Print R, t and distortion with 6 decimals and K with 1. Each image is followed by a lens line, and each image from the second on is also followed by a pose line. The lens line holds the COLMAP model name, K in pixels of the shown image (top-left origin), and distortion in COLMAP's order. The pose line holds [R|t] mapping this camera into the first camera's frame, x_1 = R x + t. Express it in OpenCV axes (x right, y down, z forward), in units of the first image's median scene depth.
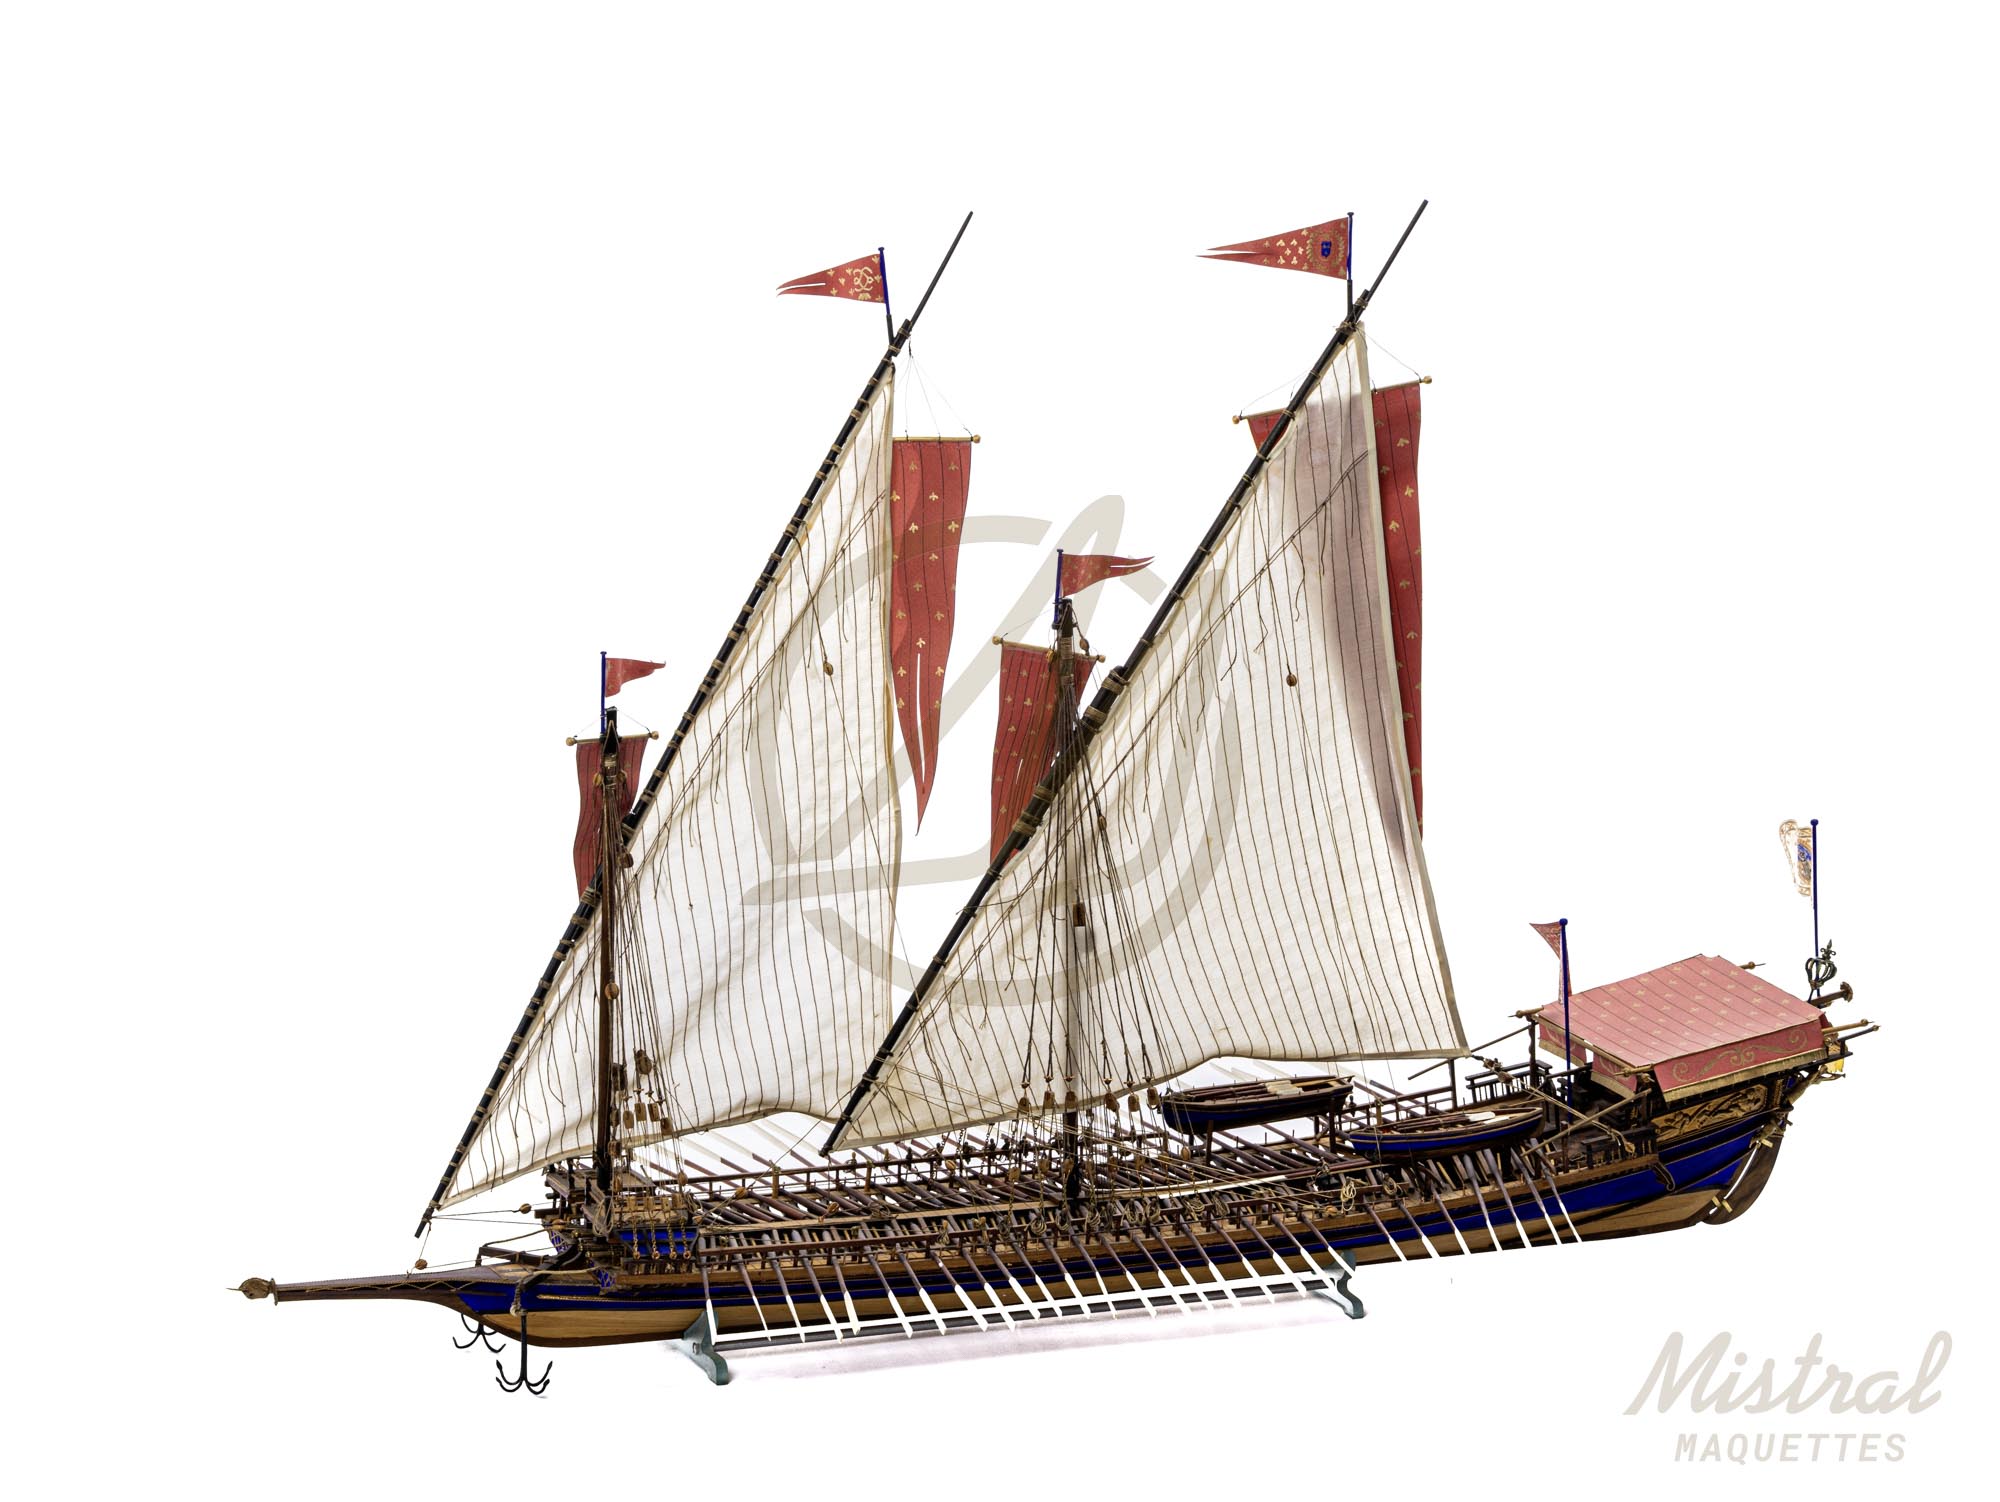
lens RADIAL K [[5298.5, 0, 1000.4], [0, 5298.5, 752.2], [0, 0, 1]] dist [-0.124054, 0.000000]
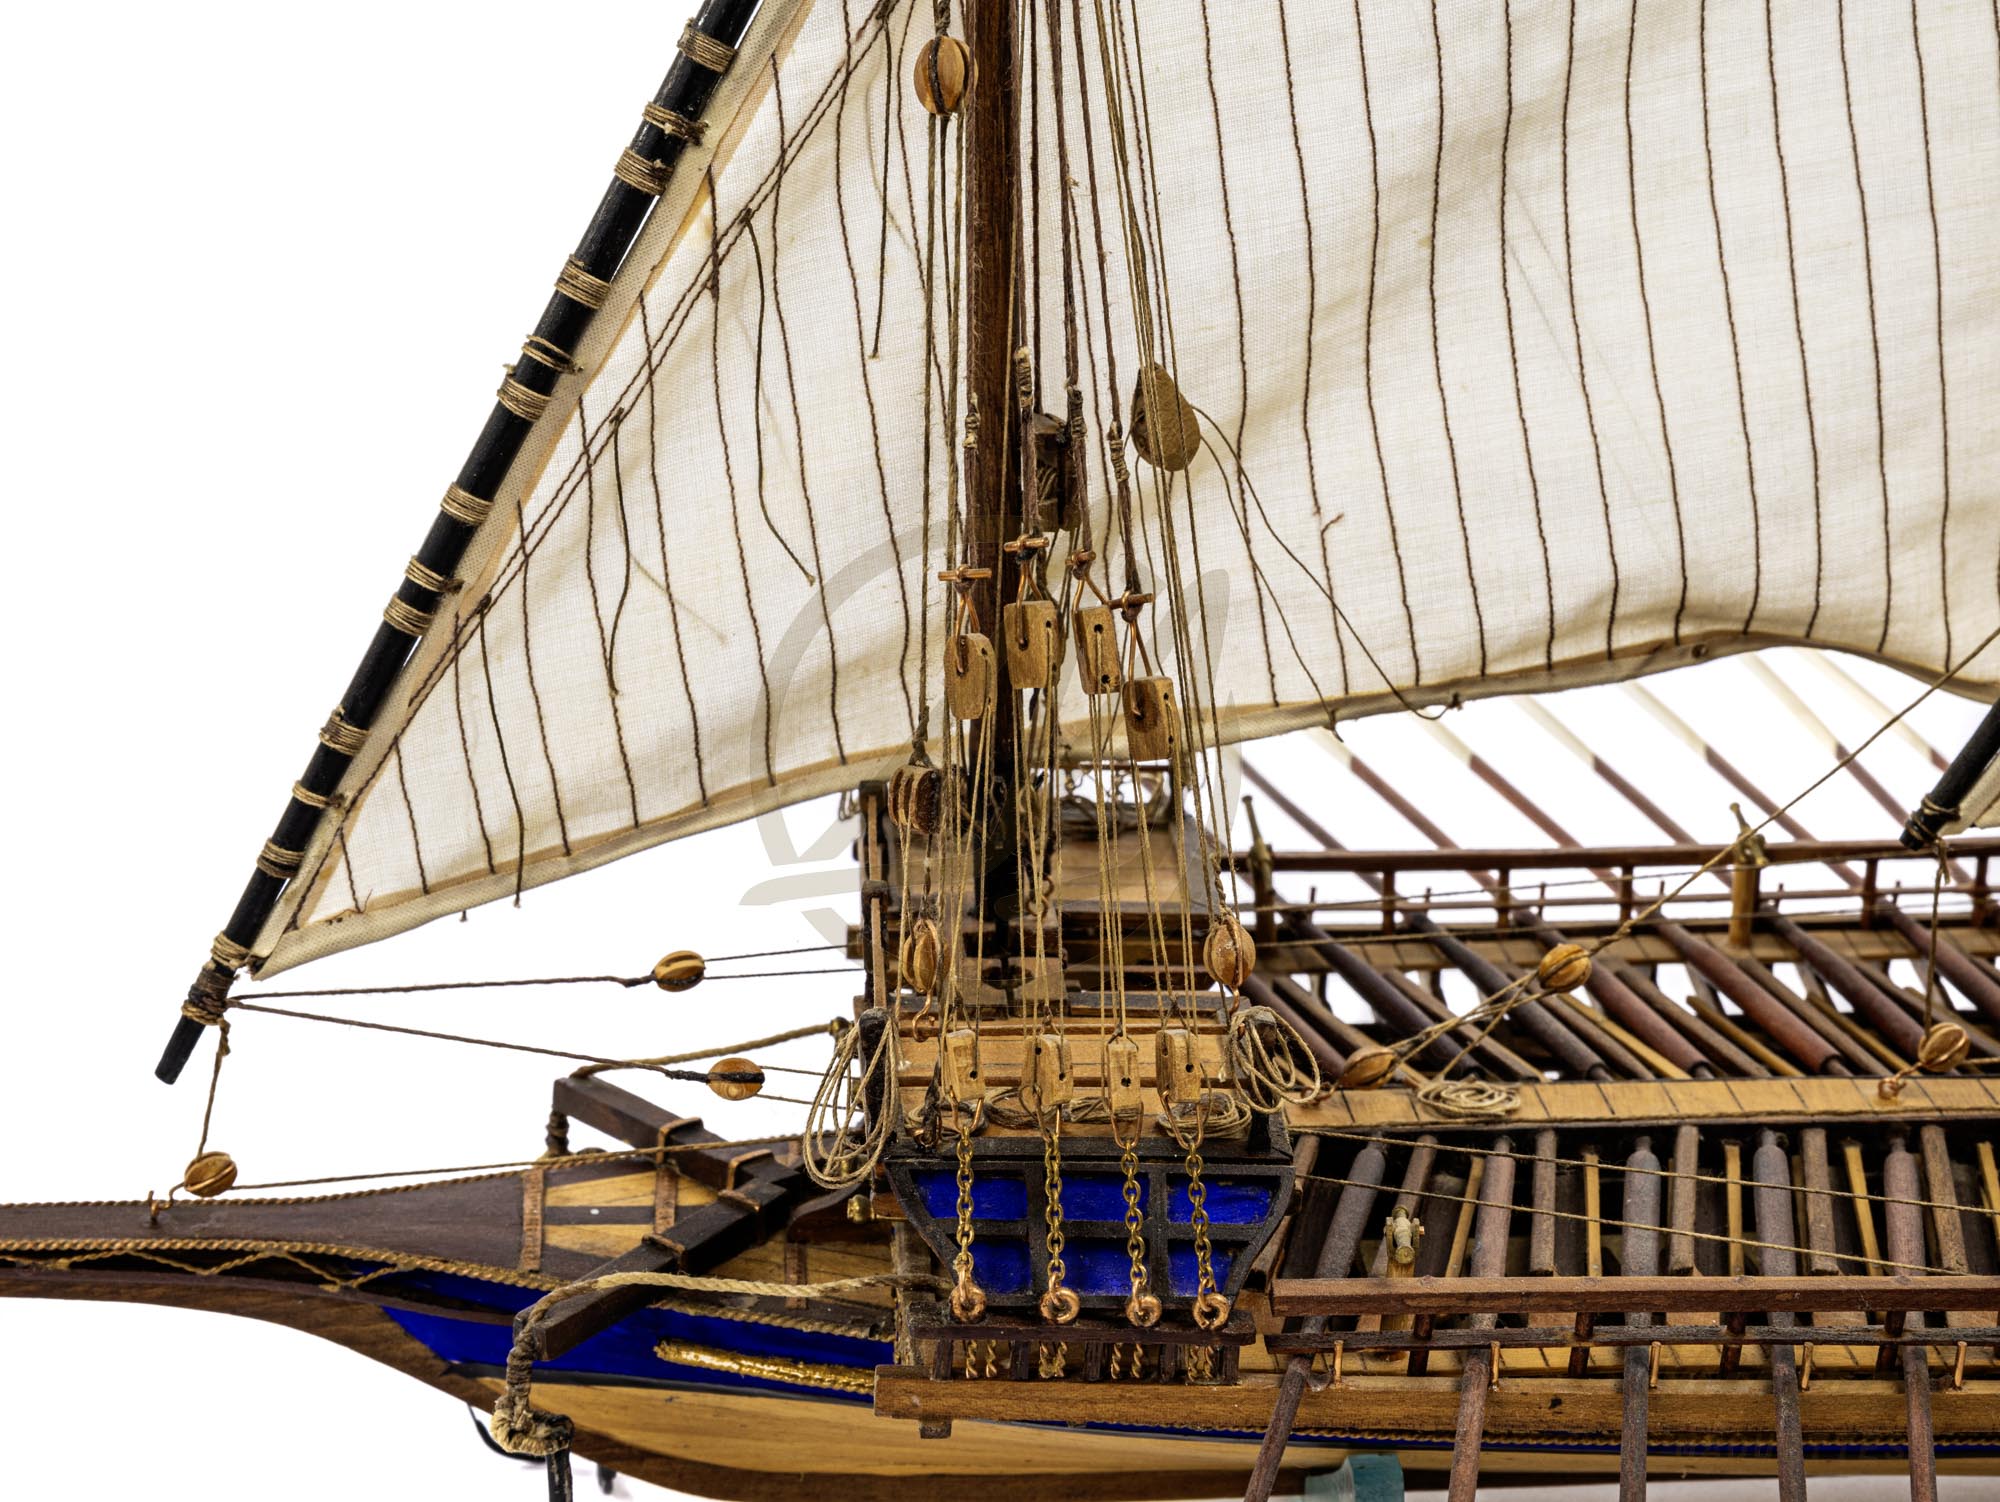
lens RADIAL K [[3728.9, 0, 1001.4], [0, 3728.9, 746.0], [0, 0, 1]] dist [0.044377, 0.000000]
pose [[0.952321, 0.085032, -0.293010, -0.023962], [-0.042679, 0.988062, 0.148027, 0.048952], [0.302099, -0.128464, 0.944581, 0.843093]]
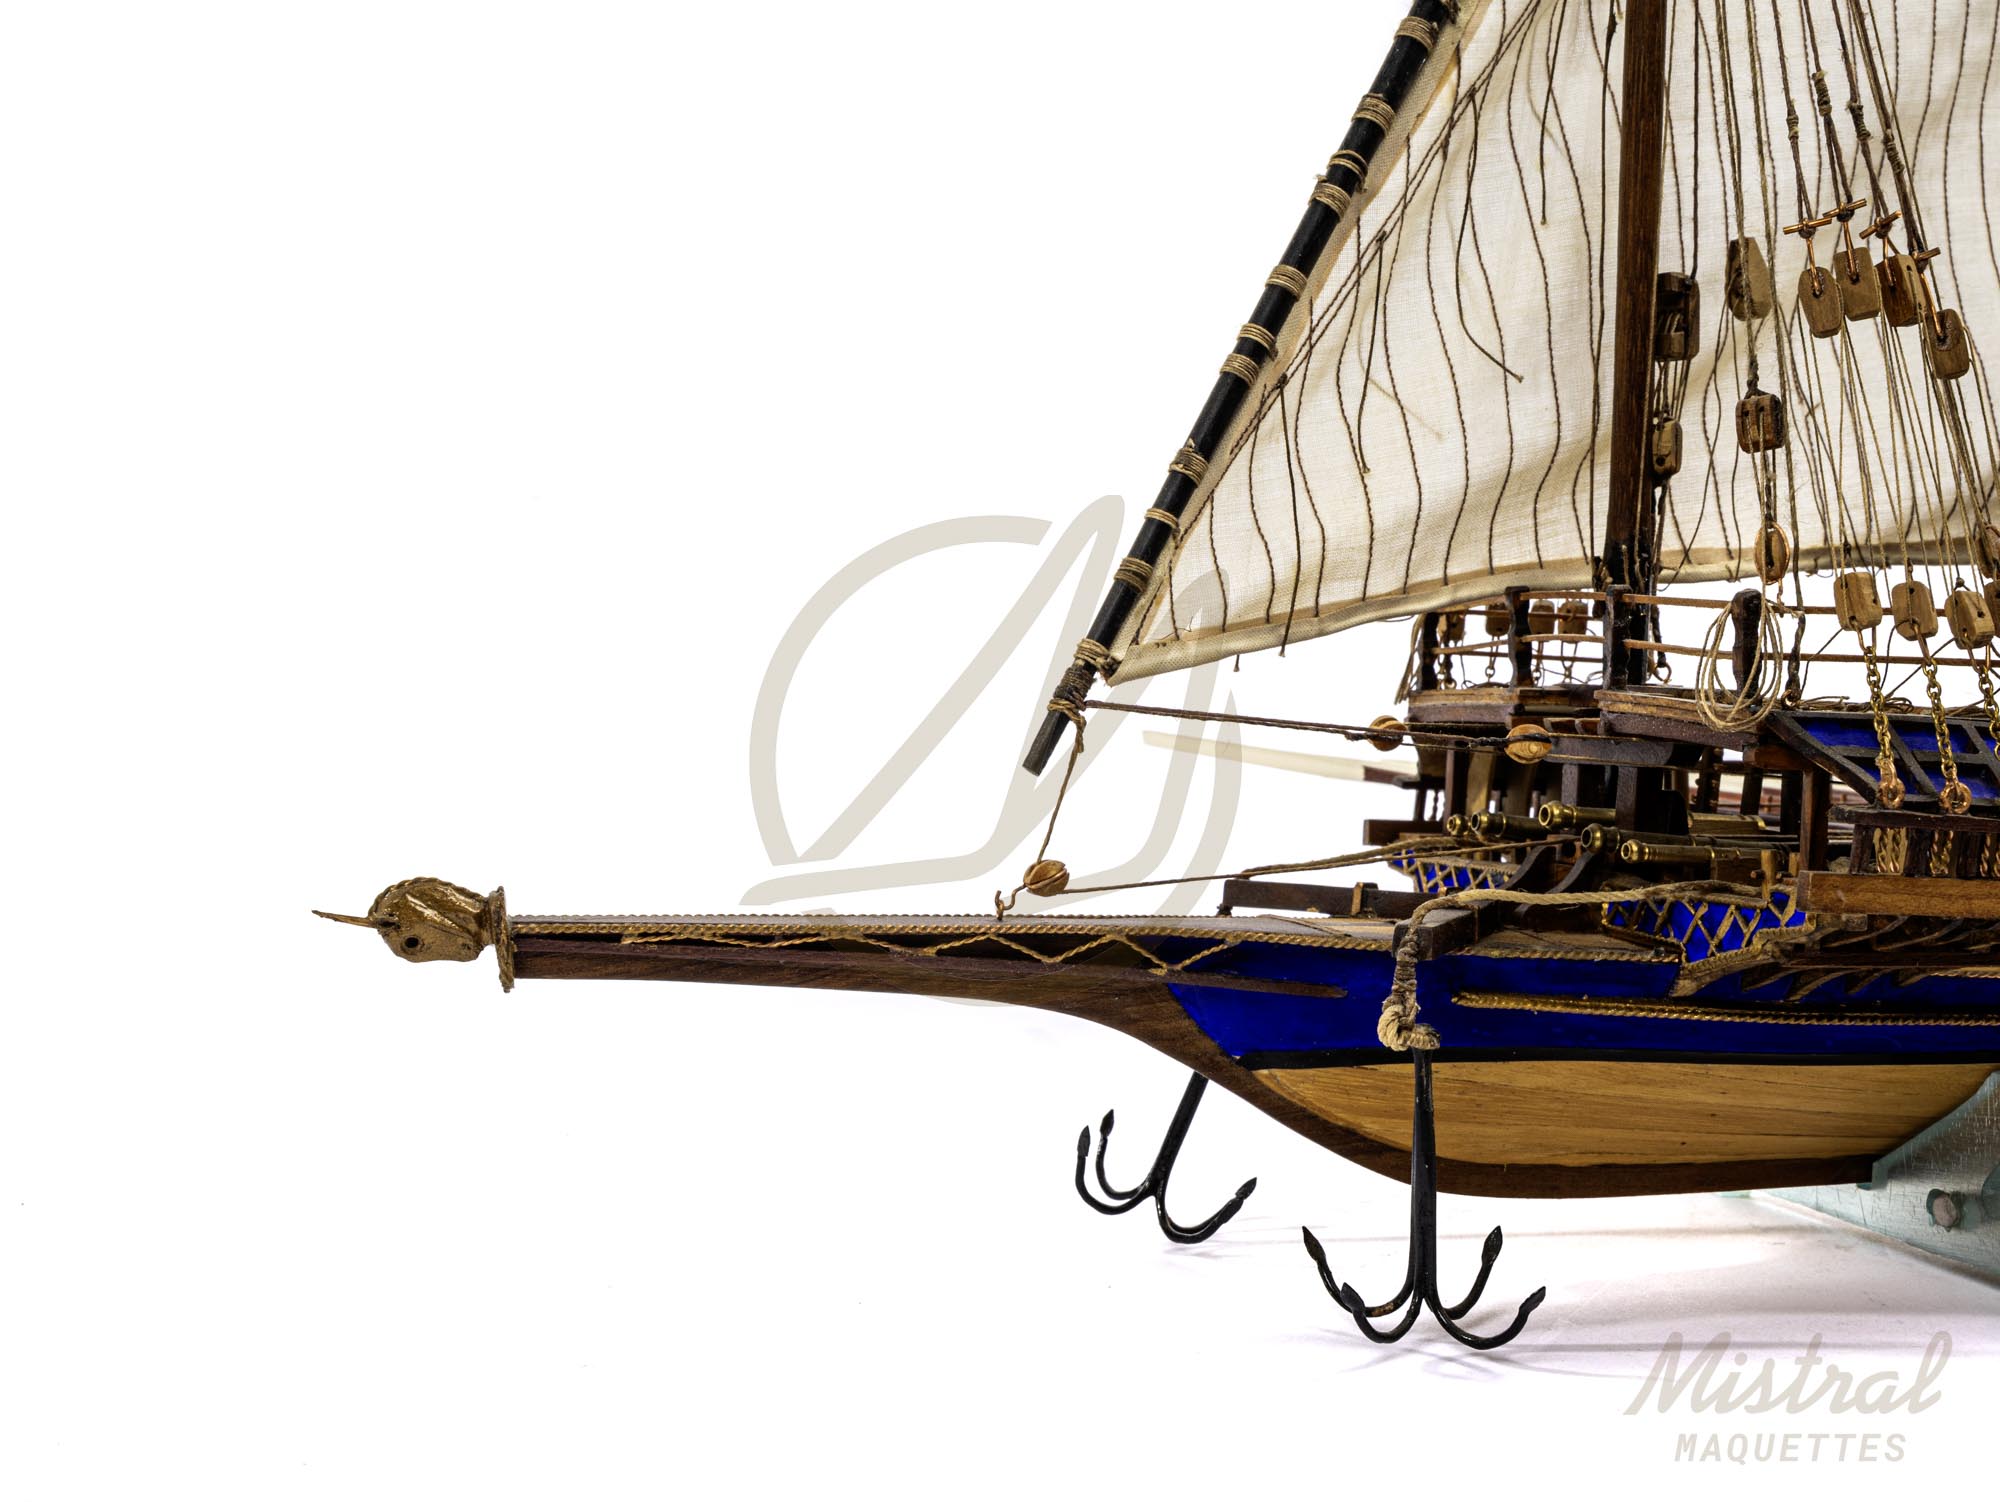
lens RADIAL K [[2343.3, 0, 1004.1], [0, 2343.3, 745.1], [0, 0, 1]] dist [-0.088337, 0.000000]
pose [[0.994694, -0.006872, -0.102647, -0.098320], [-0.009956, 0.986653, -0.162530, 0.109731], [0.102394, 0.162690, 0.981350, 0.870620]]
